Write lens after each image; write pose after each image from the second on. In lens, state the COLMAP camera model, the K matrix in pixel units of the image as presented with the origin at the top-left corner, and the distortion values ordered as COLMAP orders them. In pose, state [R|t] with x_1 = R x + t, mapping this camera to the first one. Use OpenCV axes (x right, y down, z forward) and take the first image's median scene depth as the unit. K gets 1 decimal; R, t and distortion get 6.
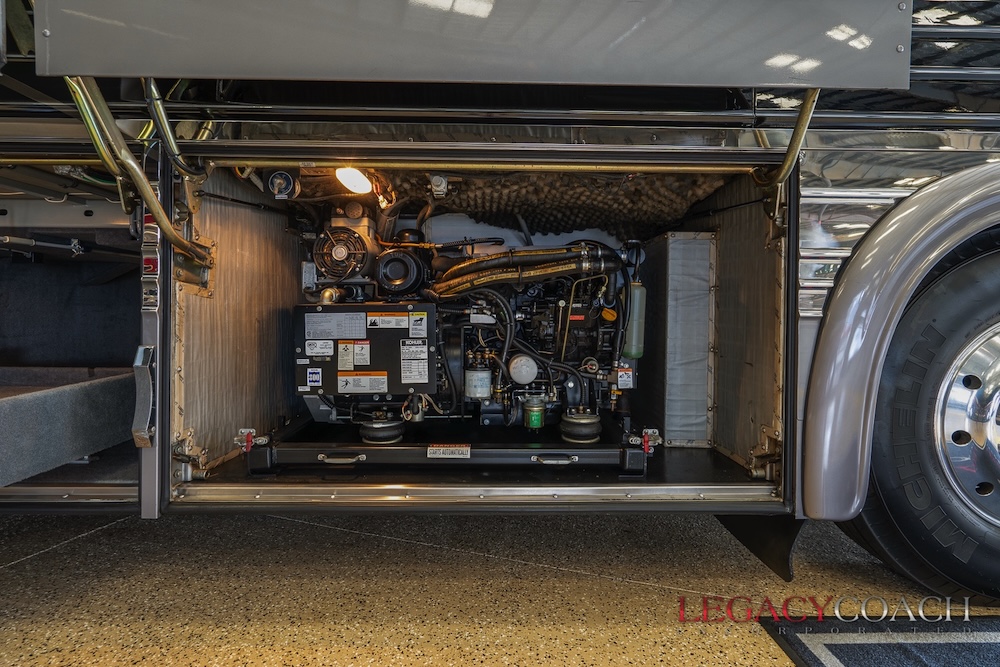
lens RADIAL K [[460.9, 0, 499.1], [0, 460.9, 328.5], [0, 0, 1]] dist [0.001555, 0.000384]
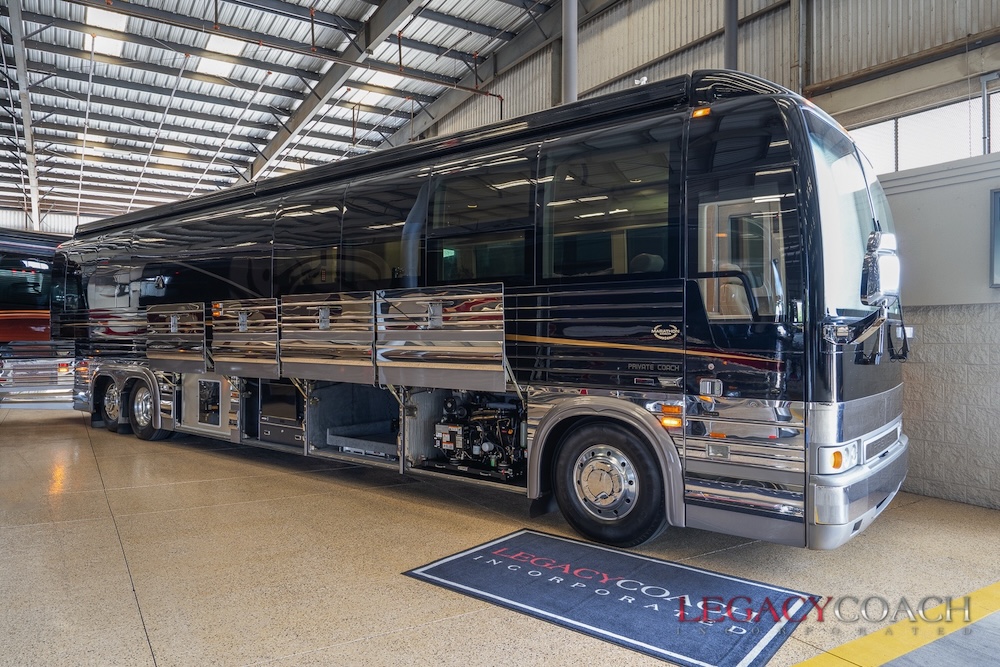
lens RADIAL K [[714.0, 0, 499.7], [0, 714.0, 336.0], [0, 0, 1]] dist [0.004483, 0.001275]
pose [[0.759994, -0.002839, -0.649924, 3.488353], [-0.013546, 0.999704, -0.020207, -0.605143], [0.649789, 0.024161, 0.759730, -2.840631]]
